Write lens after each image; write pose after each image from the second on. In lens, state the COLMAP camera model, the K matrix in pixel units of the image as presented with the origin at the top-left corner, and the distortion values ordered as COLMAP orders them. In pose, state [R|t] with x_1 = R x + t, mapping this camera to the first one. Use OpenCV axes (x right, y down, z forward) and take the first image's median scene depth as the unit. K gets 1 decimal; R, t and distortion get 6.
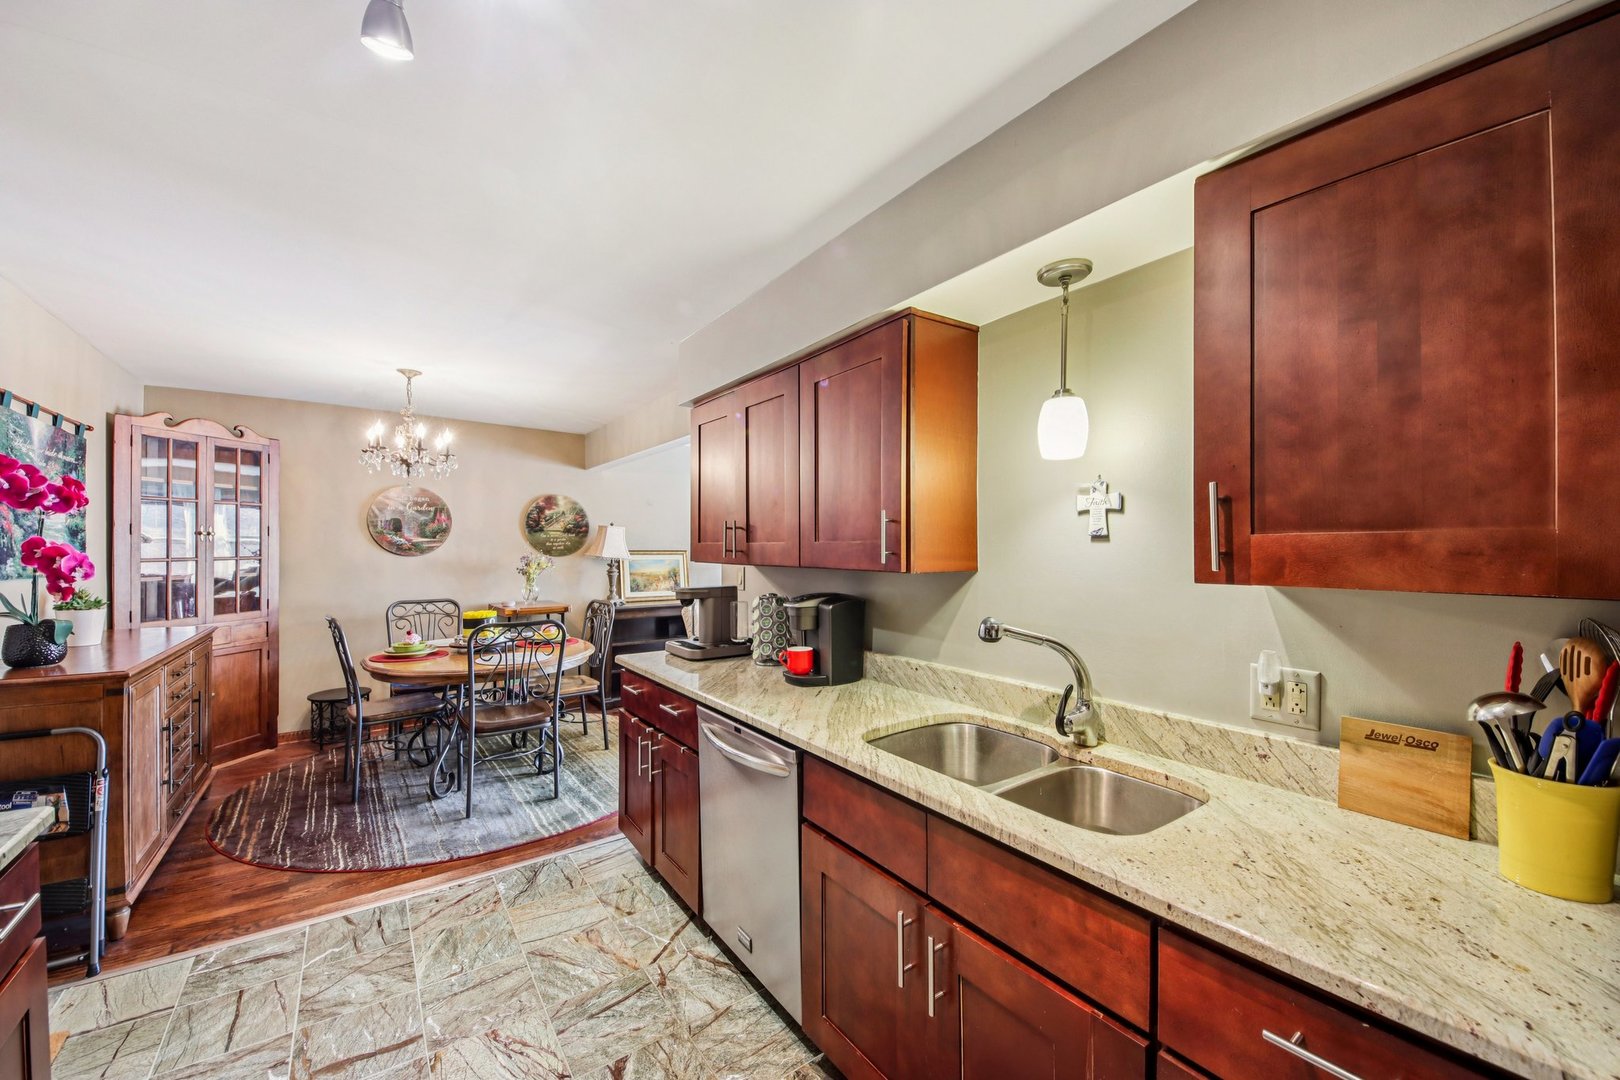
lens RADIAL K [[632.8, 0, 826.0], [0, 632.8, 546.1], [0, 0, 1]] dist [0.016676, -0.012167]
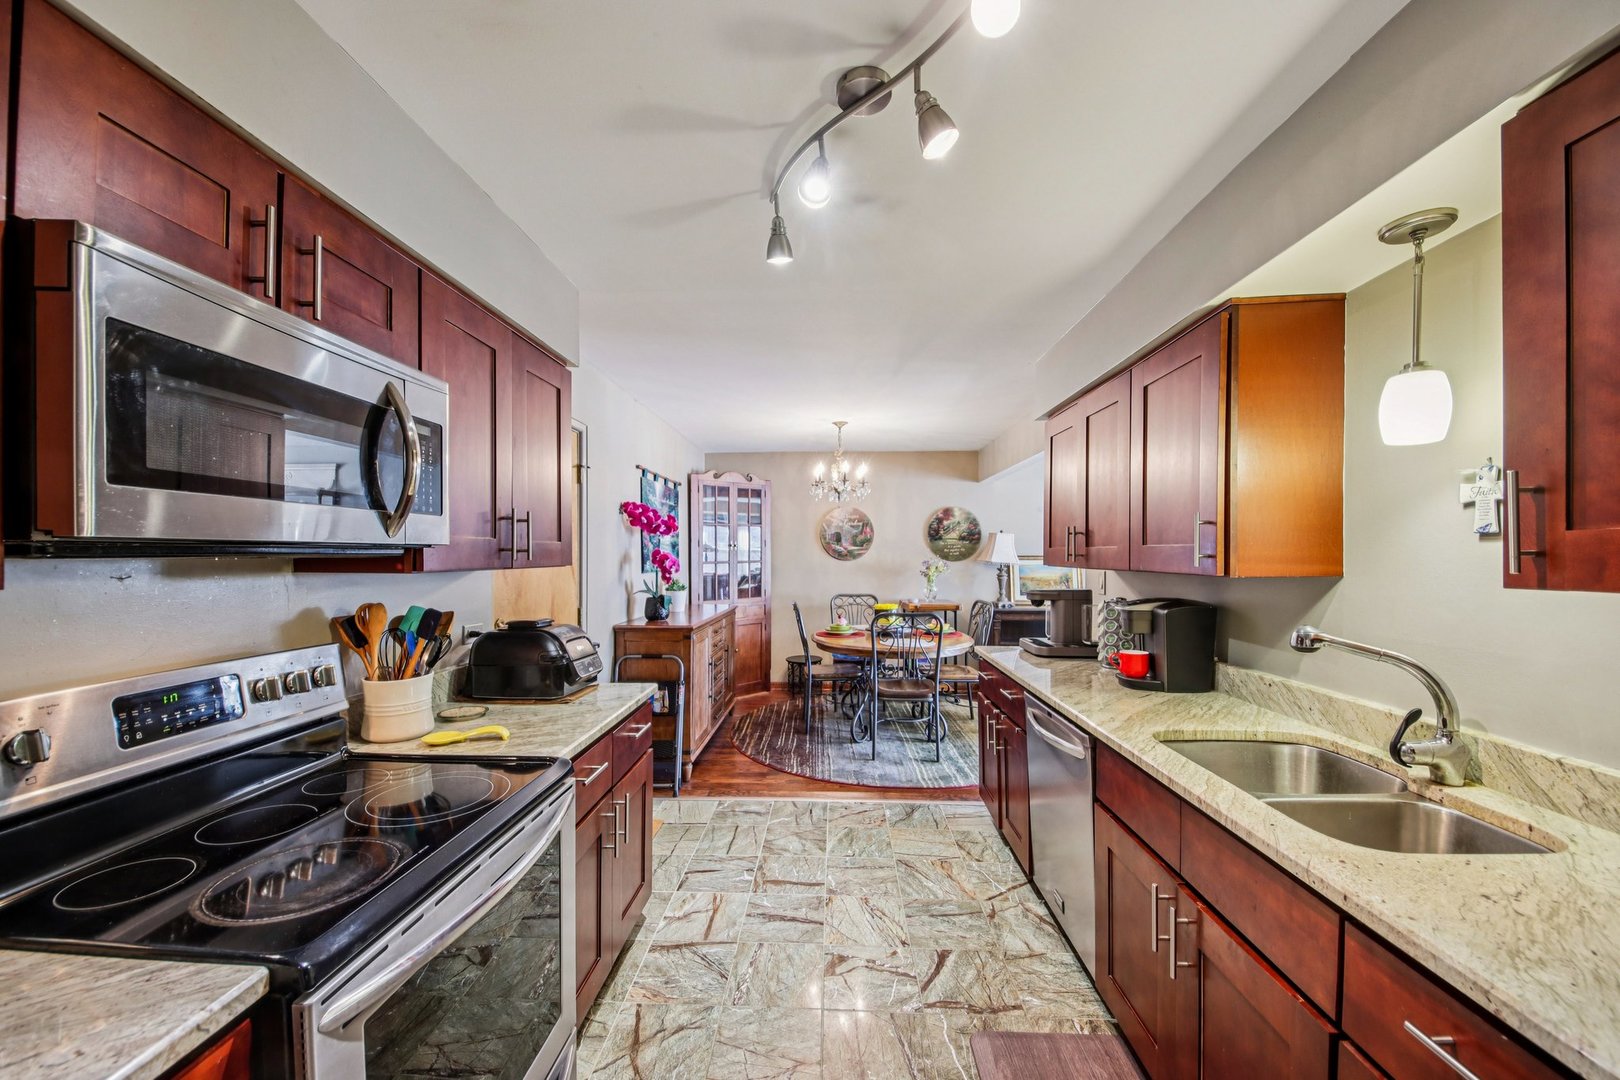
lens RADIAL K [[632.8, 0, 801.9], [0, 632.8, 551.6], [0, 0, 1]] dist [0.016676, -0.012167]
pose [[0.774379, -0.007107, -0.632682, 0.221113], [0.005947, 0.999974, -0.003955, 0.004051], [0.632694, -0.000700, 0.774401, -0.146654]]
